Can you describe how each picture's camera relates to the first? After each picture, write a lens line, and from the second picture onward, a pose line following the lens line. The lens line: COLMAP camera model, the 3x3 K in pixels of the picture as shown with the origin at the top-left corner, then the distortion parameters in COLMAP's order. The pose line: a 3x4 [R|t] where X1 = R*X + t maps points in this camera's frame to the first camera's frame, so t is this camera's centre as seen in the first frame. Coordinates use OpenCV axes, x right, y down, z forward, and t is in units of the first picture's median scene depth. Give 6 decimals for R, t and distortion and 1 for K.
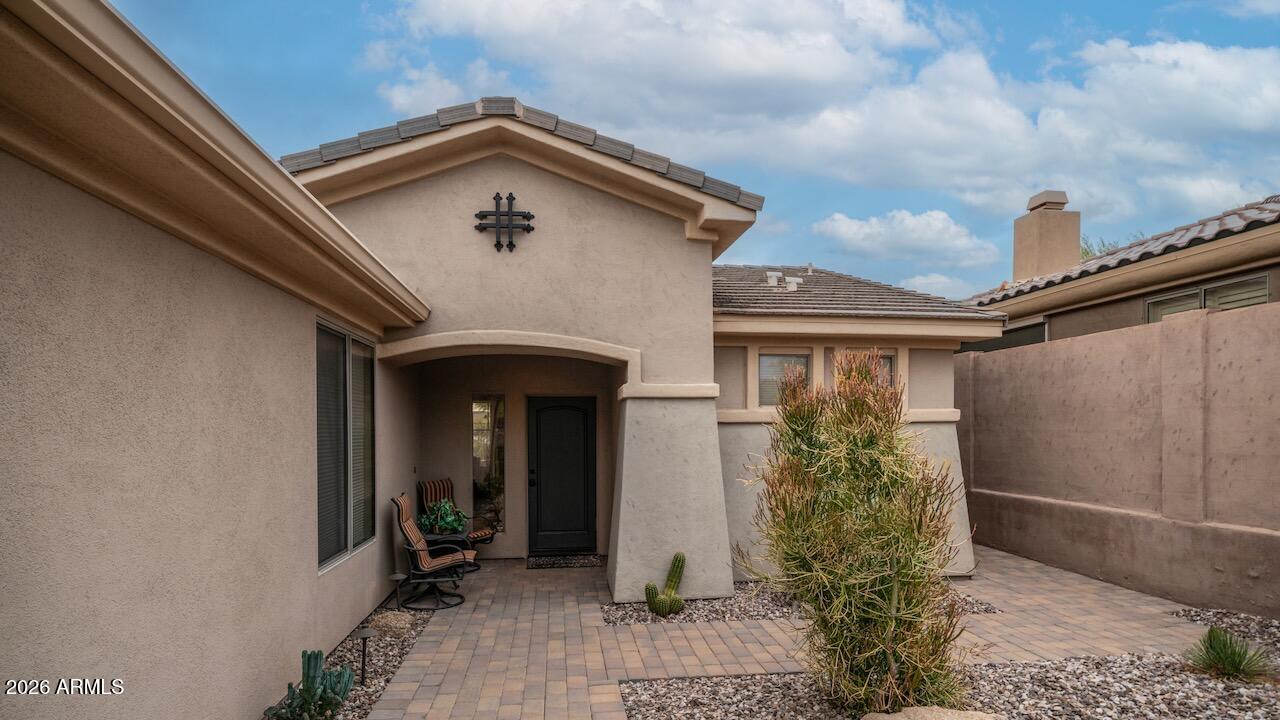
lens RADIAL K [[637.2, 0, 609.5], [0, 637.2, 435.0], [0, 0, 1]] dist [-0.005373, -0.000902]
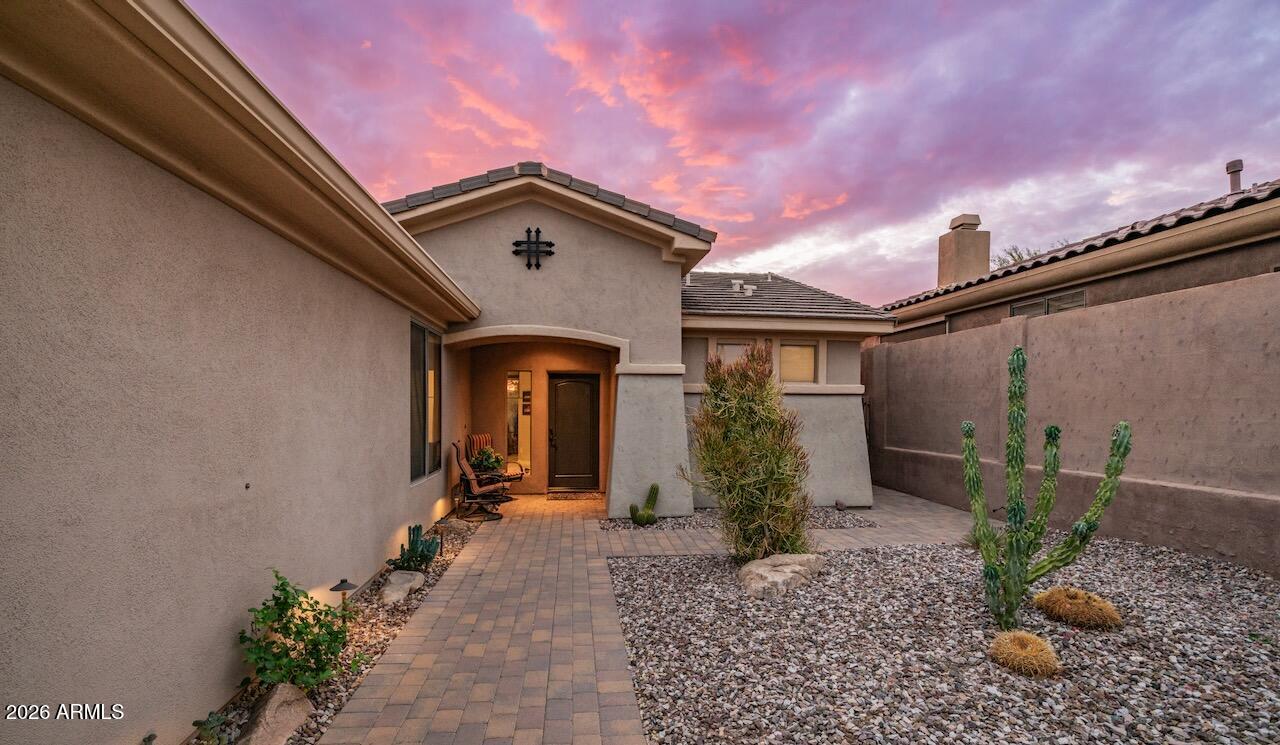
lens RADIAL K [[578.8, 0, 622.2], [0, 578.8, 417.9], [0, 0, 1]] dist [-0.011377, 0.000009]
pose [[0.999953, 0.009559, 0.001515, 0.034024], [-0.009571, 0.999919, 0.008414, 0.028892], [-0.001435, -0.008428, 0.999963, -0.288195]]
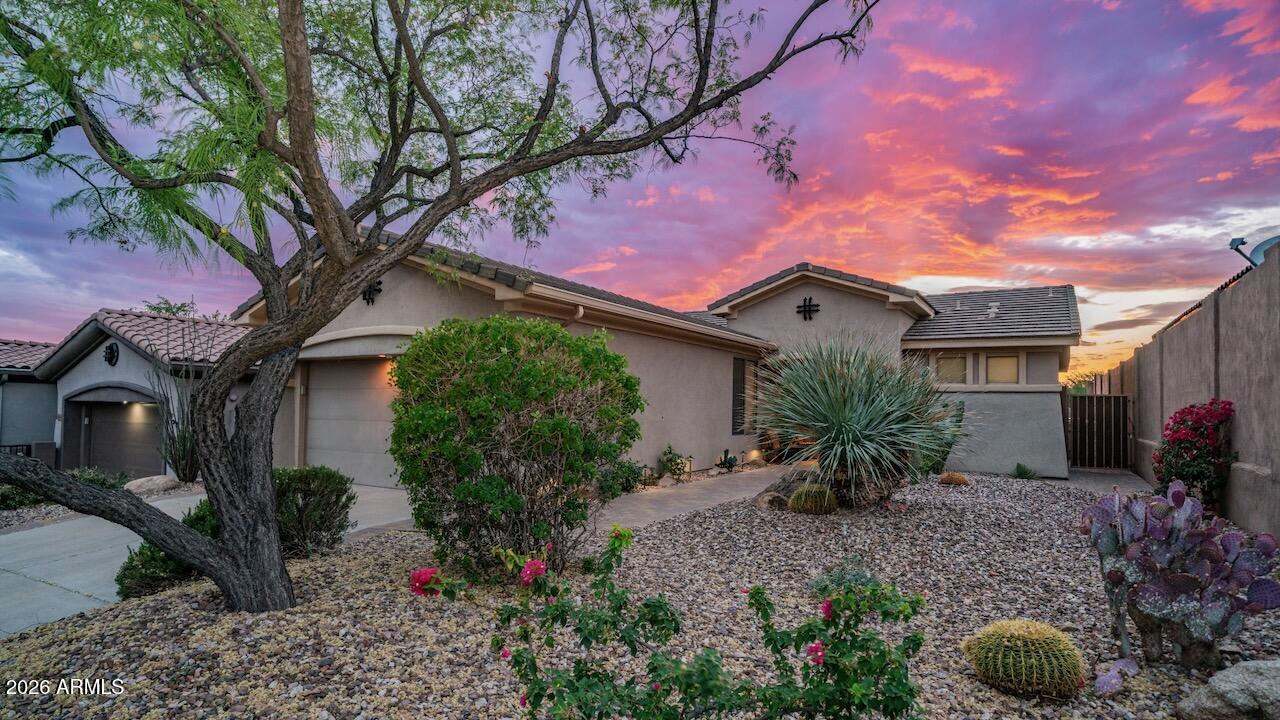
lens RADIAL K [[670.4, 0, 649.7], [0, 670.4, 361.9], [0, 0, 1]] dist [0.000555, 0.000484]
pose [[0.796443, -0.018471, -0.604431, 0.921852], [-0.029233, 0.997189, -0.068994, 0.068766], [0.604006, 0.072619, 0.793664, -1.430596]]
